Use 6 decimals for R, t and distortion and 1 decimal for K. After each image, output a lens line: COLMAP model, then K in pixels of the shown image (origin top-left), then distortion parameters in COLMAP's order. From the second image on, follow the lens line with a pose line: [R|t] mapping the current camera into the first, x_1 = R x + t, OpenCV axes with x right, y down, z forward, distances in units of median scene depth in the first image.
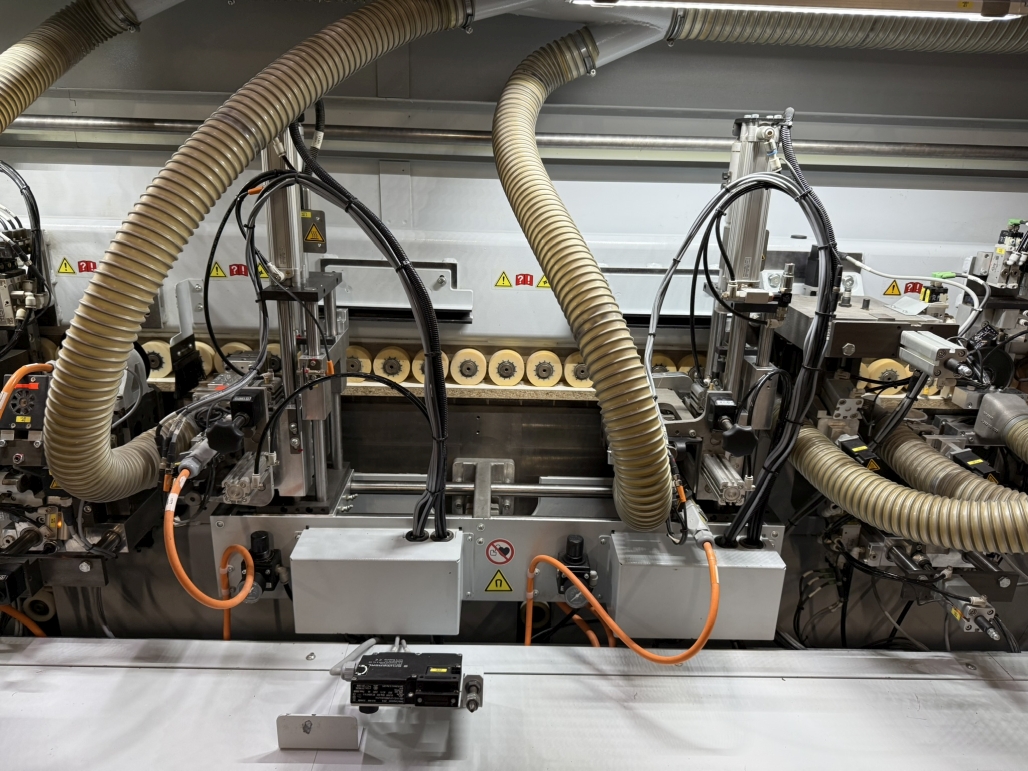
lens RADIAL K [[736.3, 0, 514.0], [0, 736.3, 385.5], [0, 0, 1]] dist [0.111320, -0.176010]
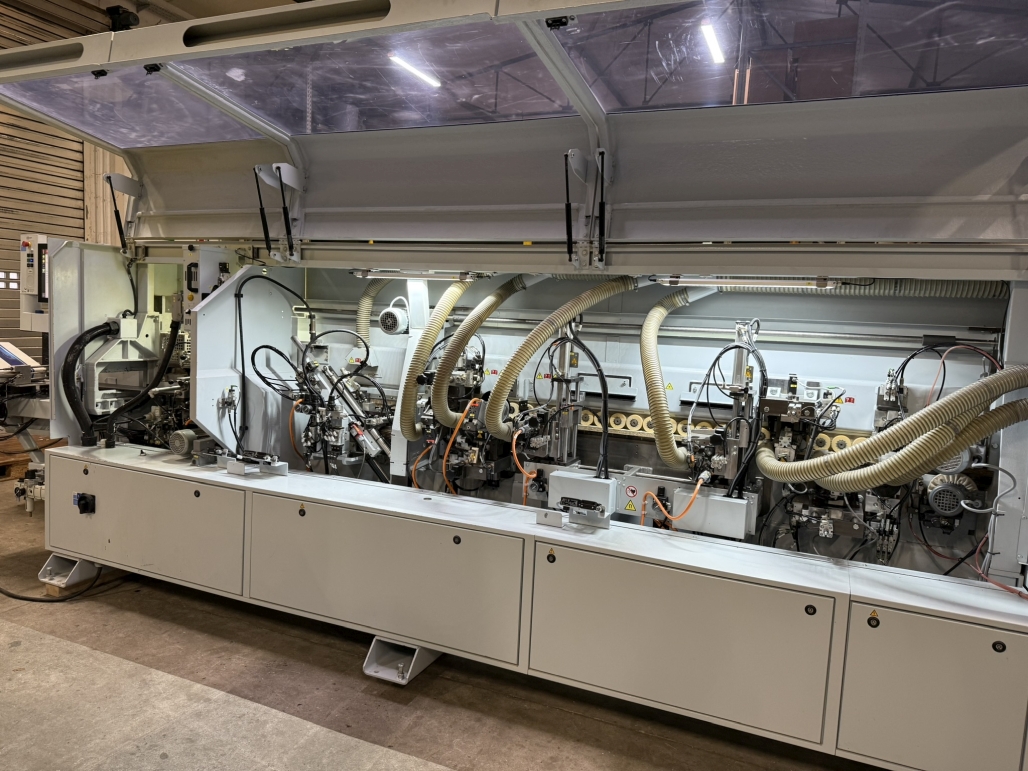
lens RADIAL K [[736.3, 0, 514.0], [0, 736.3, 385.5], [0, 0, 1]] dist [0.111320, -0.176010]
pose [[0.913032, 0.050005, -0.404811, 0.601711], [-0.146095, 0.966704, -0.210095, 0.464275], [0.380827, 0.250964, 0.889937, -1.400201]]
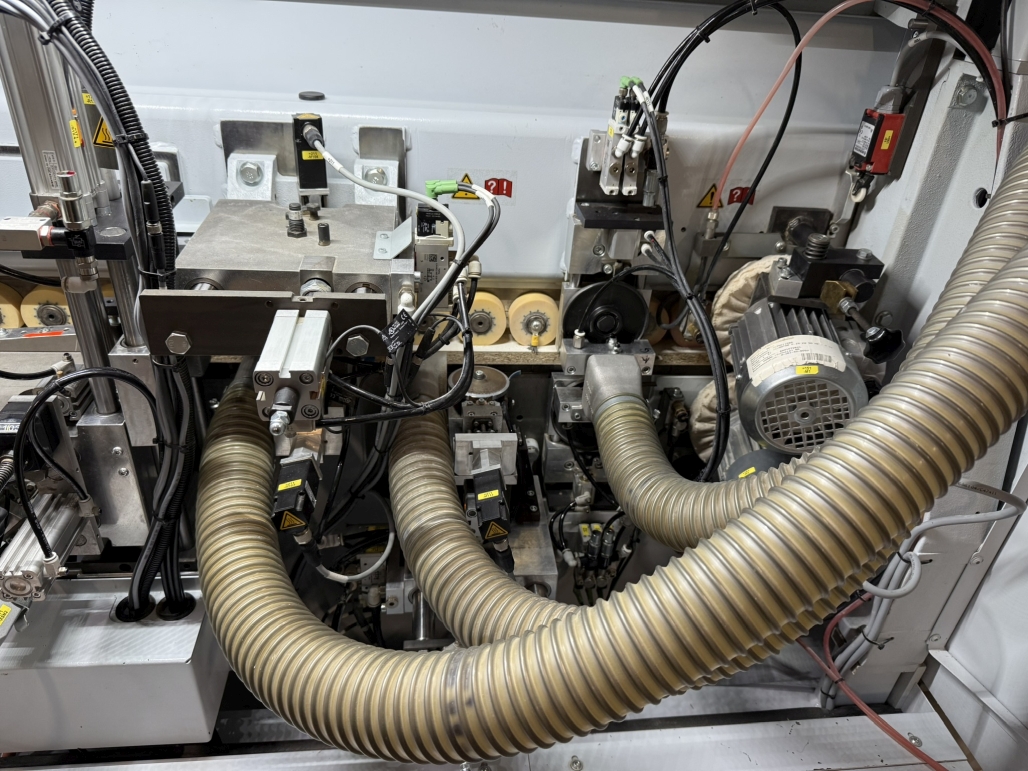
lens RADIAL K [[736.3, 0, 514.0], [0, 736.3, 385.5], [0, 0, 1]] dist [0.111320, -0.176010]
pose [[0.995819, -0.010266, 0.090767, 0.564549], [-0.010942, 0.973104, 0.230108, -0.128456], [-0.090688, -0.230139, 0.968923, 0.401652]]
